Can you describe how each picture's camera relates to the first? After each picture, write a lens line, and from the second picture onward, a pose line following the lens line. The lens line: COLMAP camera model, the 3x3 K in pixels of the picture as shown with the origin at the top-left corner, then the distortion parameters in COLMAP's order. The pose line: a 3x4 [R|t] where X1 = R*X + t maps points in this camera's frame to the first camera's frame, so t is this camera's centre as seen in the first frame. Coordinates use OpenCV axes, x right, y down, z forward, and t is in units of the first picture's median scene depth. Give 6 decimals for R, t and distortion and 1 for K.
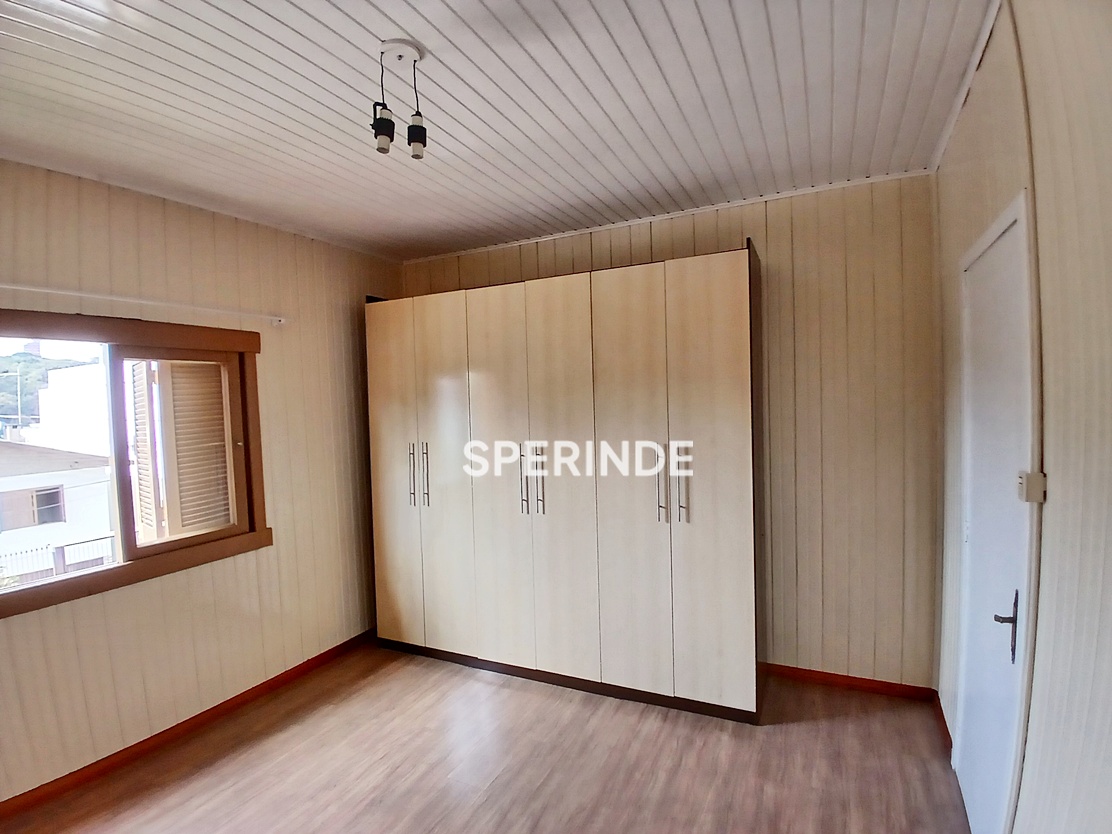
lens RADIAL K [[554.4, 0, 553.6], [0, 554.4, 423.8], [0, 0, 1]] dist [0.003282, -0.042202]
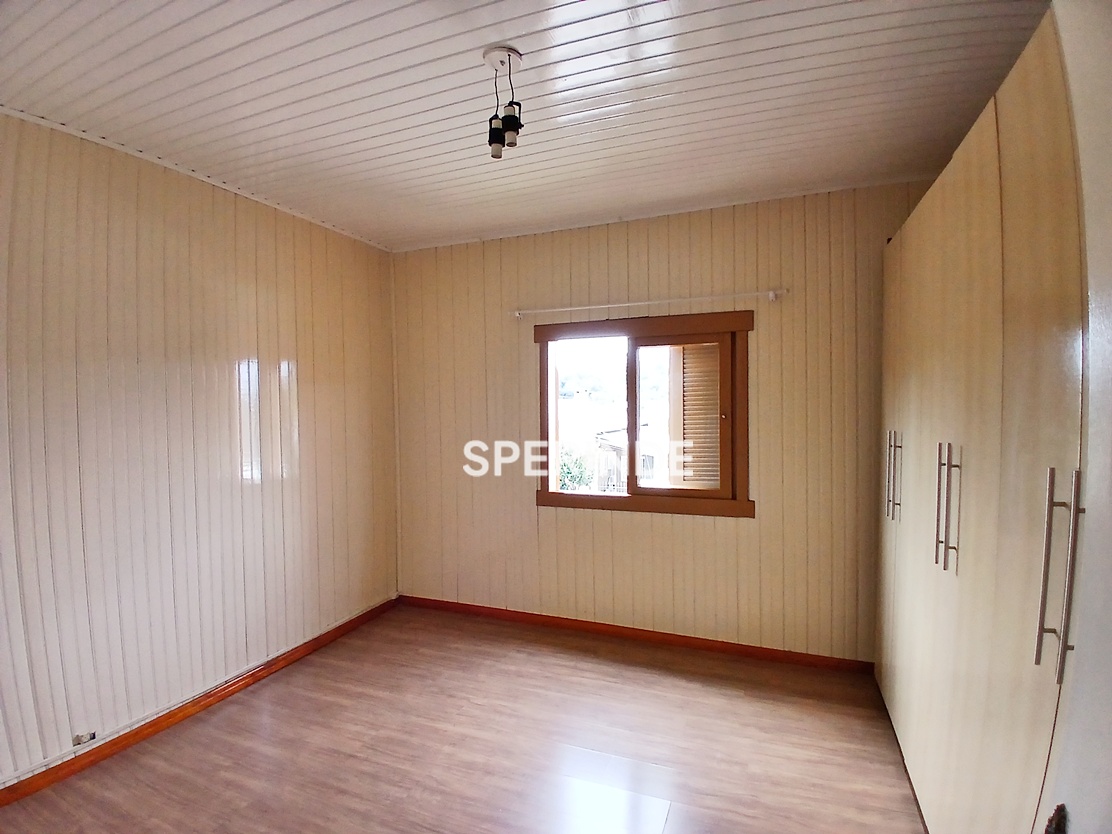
lens RADIAL K [[554.4, 0, 553.6], [0, 554.4, 423.8], [0, 0, 1]] dist [0.003282, -0.042202]
pose [[0.078433, 0.062463, -0.994961, 0.582537], [-0.032219, 0.997673, 0.060093, -0.004969], [0.996399, 0.027343, 0.080263, 0.680018]]
